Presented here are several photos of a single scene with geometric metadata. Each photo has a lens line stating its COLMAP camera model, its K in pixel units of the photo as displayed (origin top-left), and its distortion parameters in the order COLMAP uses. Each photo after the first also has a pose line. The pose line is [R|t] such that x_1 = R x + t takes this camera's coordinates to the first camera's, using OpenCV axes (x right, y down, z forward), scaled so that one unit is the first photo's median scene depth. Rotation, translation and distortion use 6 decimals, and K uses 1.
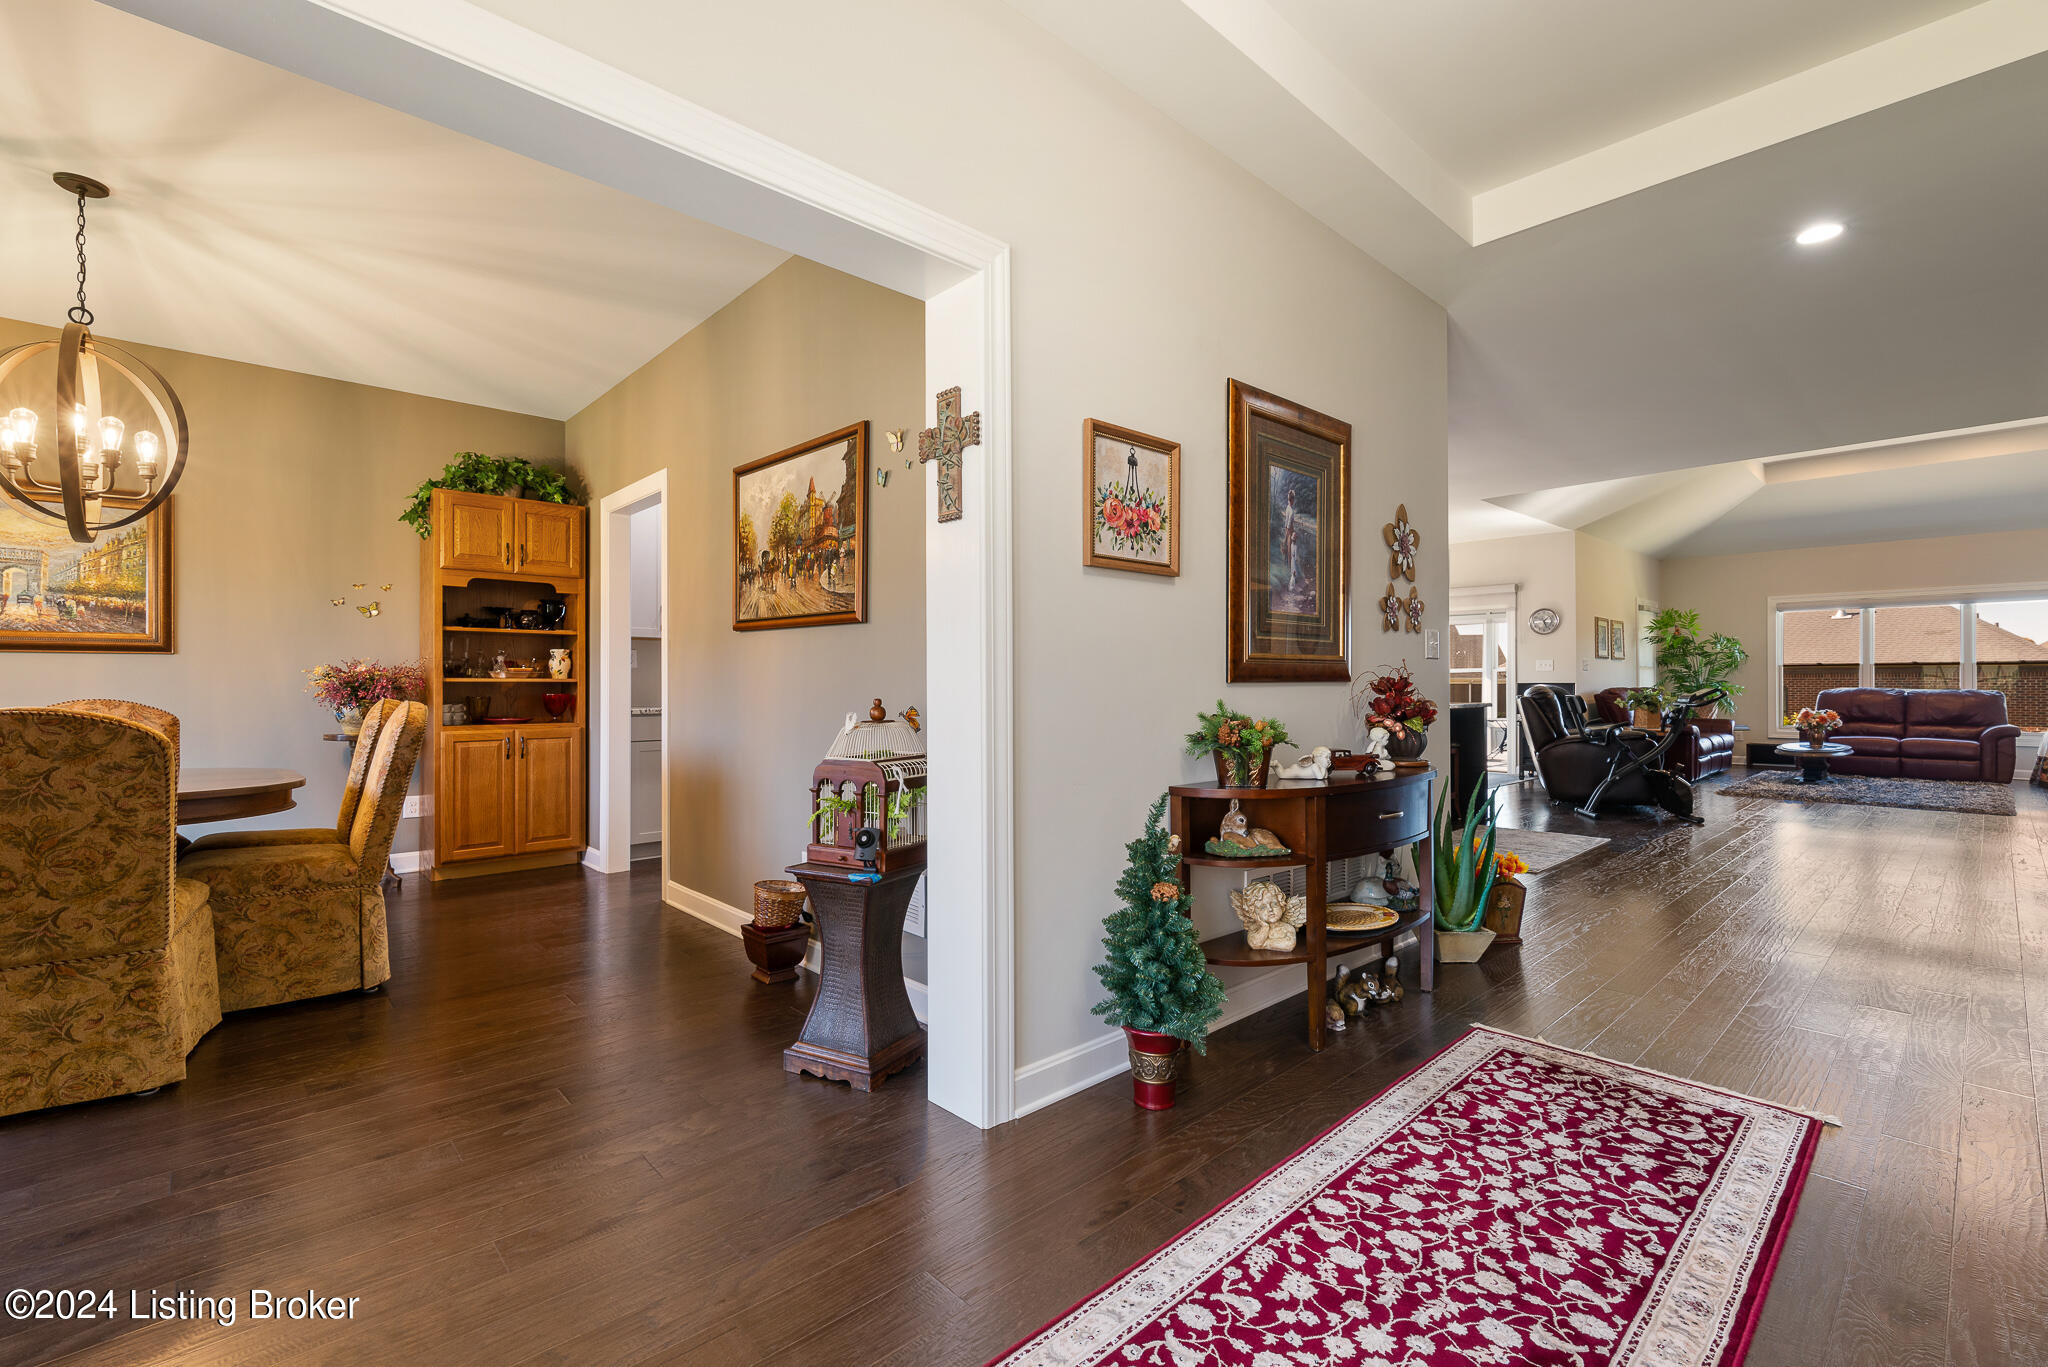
lens RADIAL K [[889.2, 0, 1031.1], [0, 889.2, 677.4], [0, 0, 1]] dist [0.001757, 0.000858]
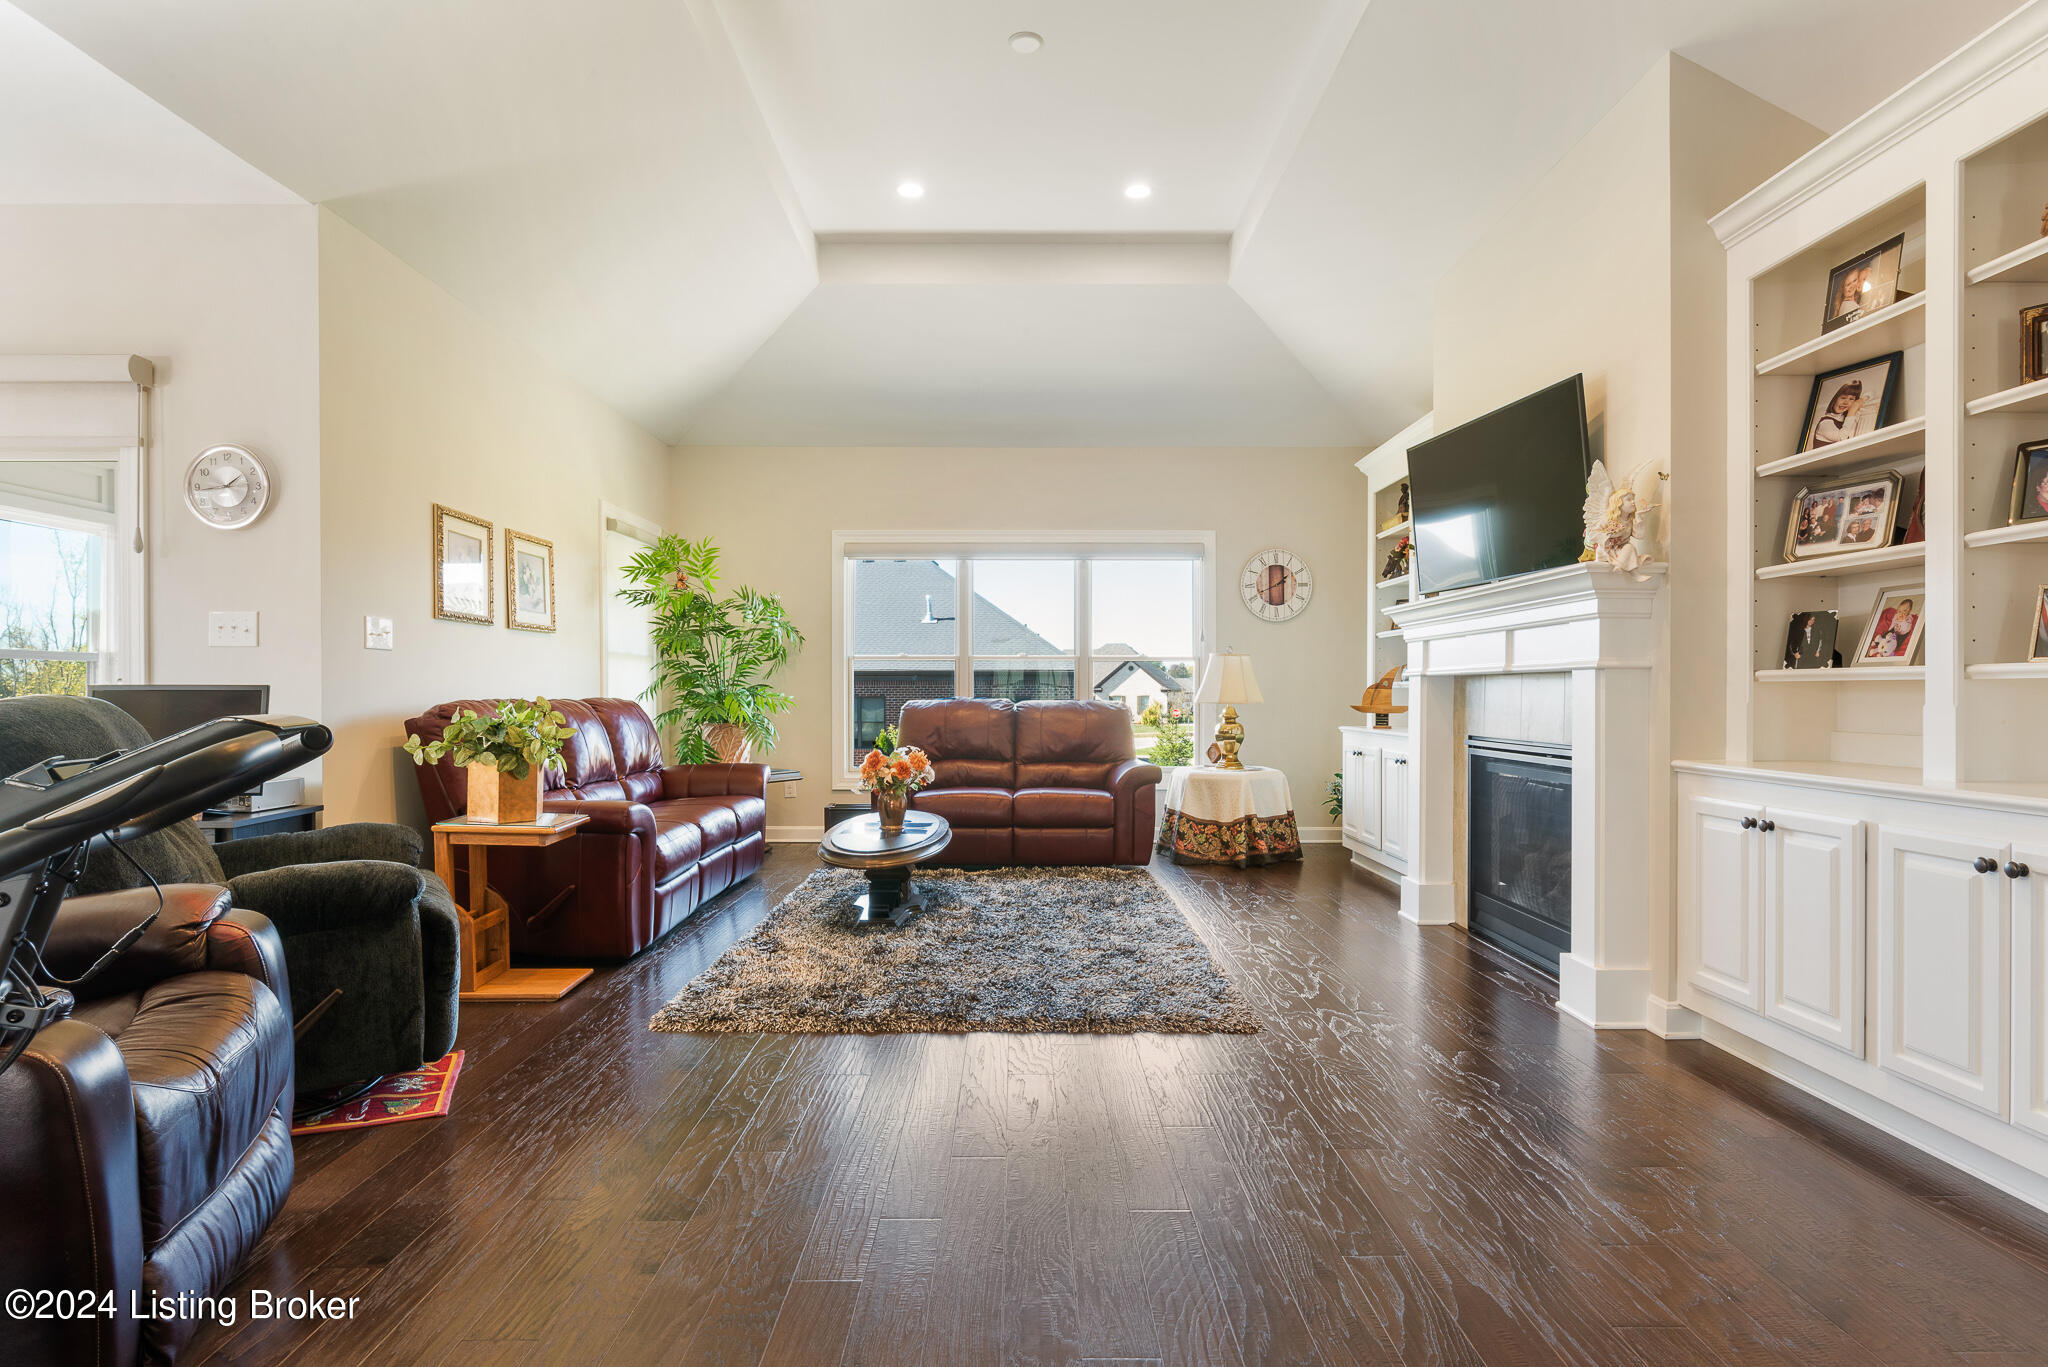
lens RADIAL K [[1048.7, 0, 1010.5], [0, 1048.7, 694.5], [0, 0, 1]] dist [-0.003004, 0.000447]
pose [[0.683958, 0.000254, 0.729522, 0.483952], [-0.005387, 0.999974, 0.004702, 0.006372], [-0.729502, -0.007146, 0.683941, 0.536932]]
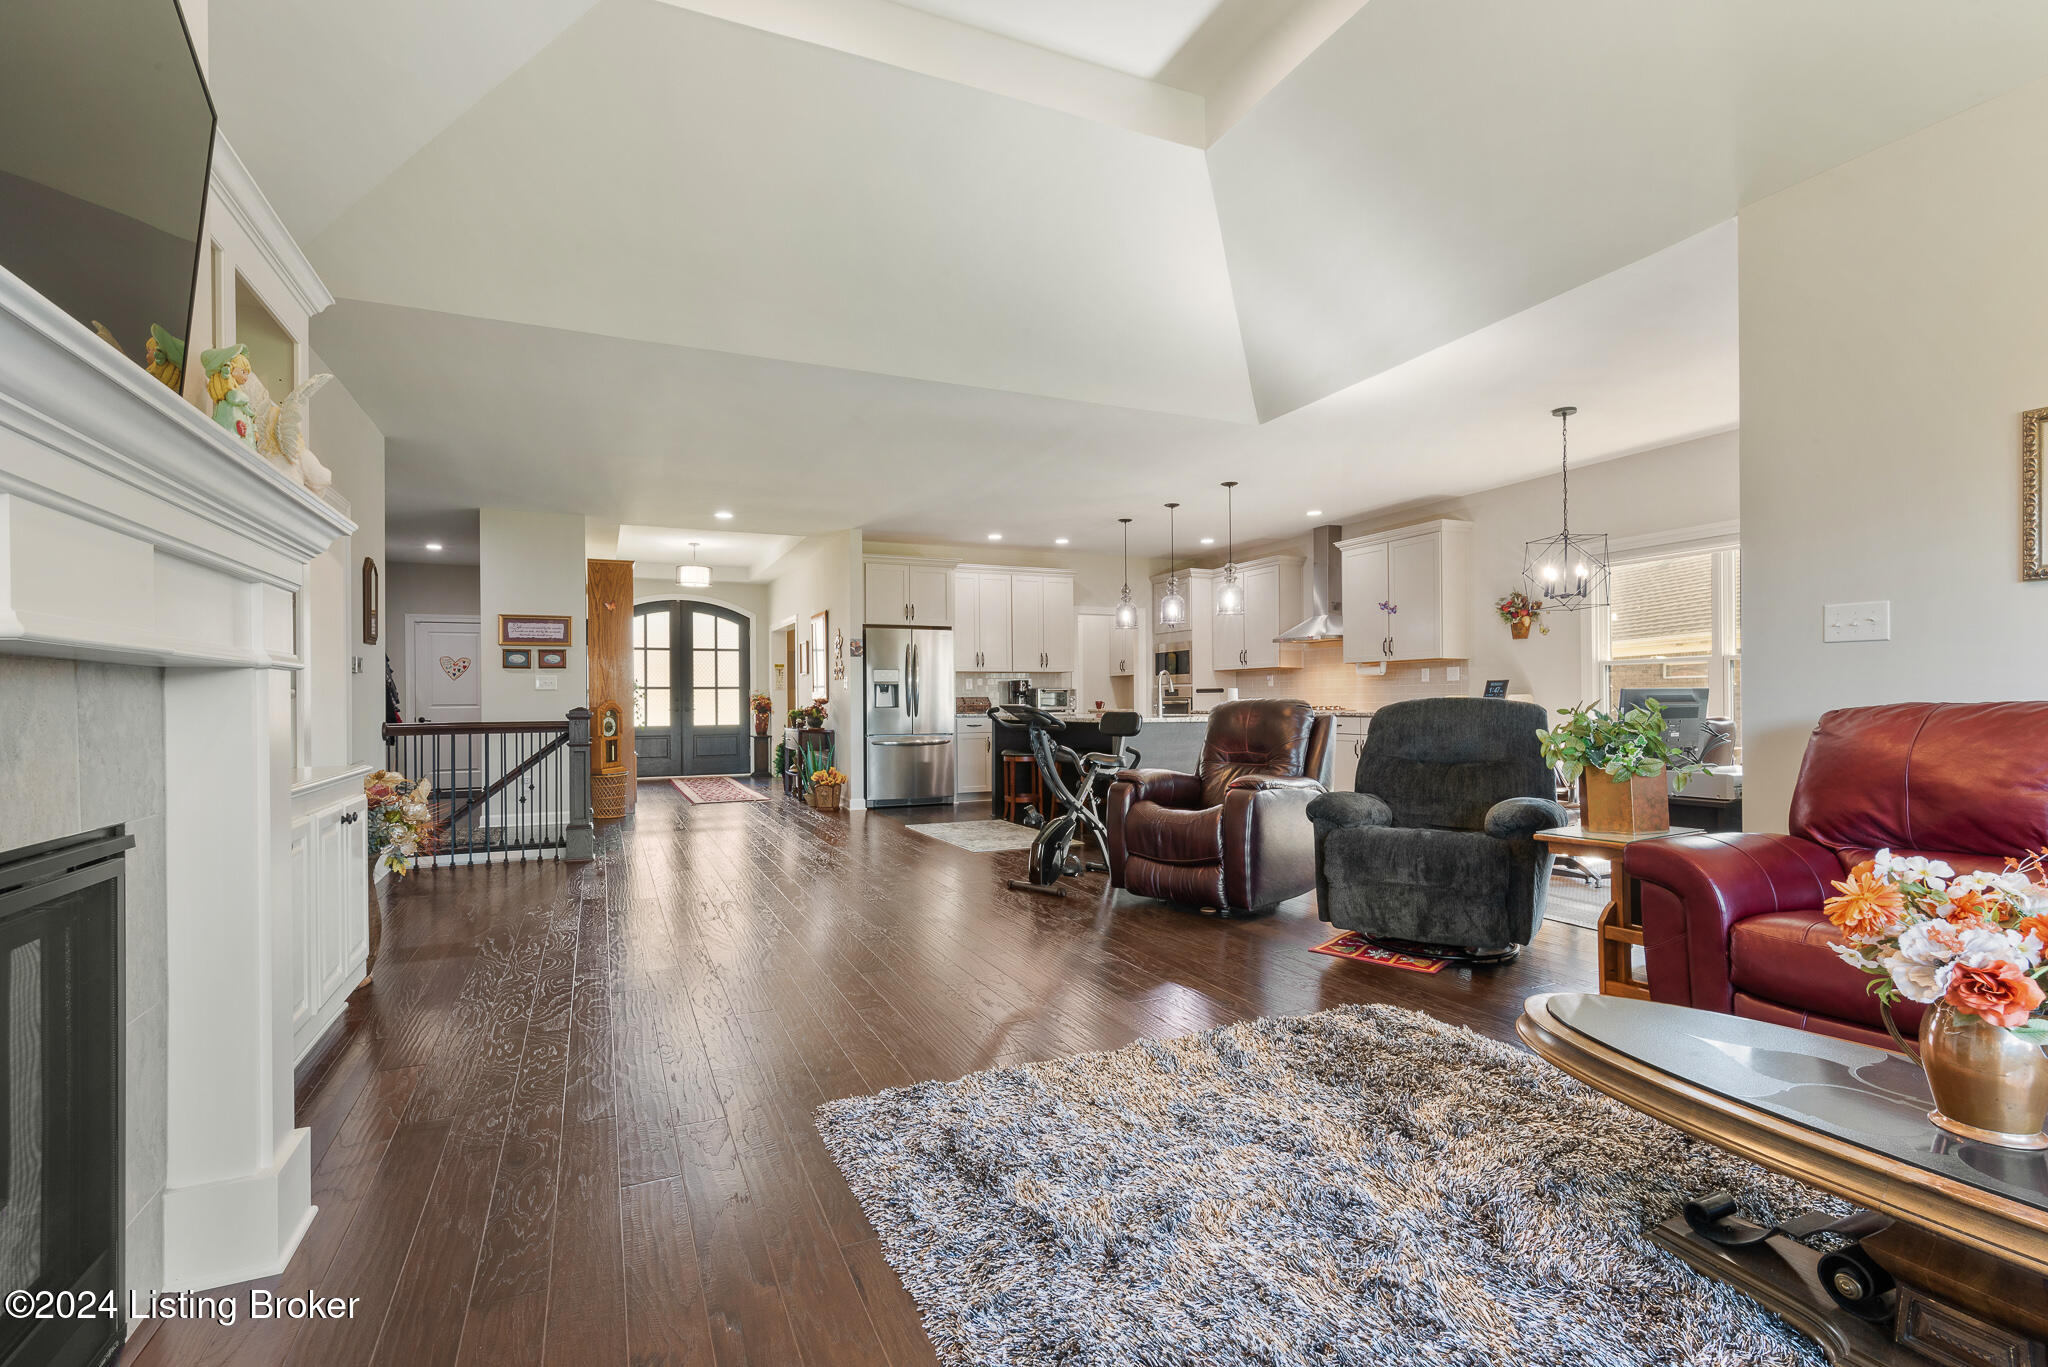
lens RADIAL K [[918.9, 0, 1034.5], [0, 918.9, 688.6], [0, 0, 1]] dist [0.000779, 0.000049]
pose [[-0.310813, -0.005667, -0.950454, 0.958953], [0.015126, 0.999826, -0.010908, 0.006660], [0.950351, -0.017767, -0.310673, 0.817298]]
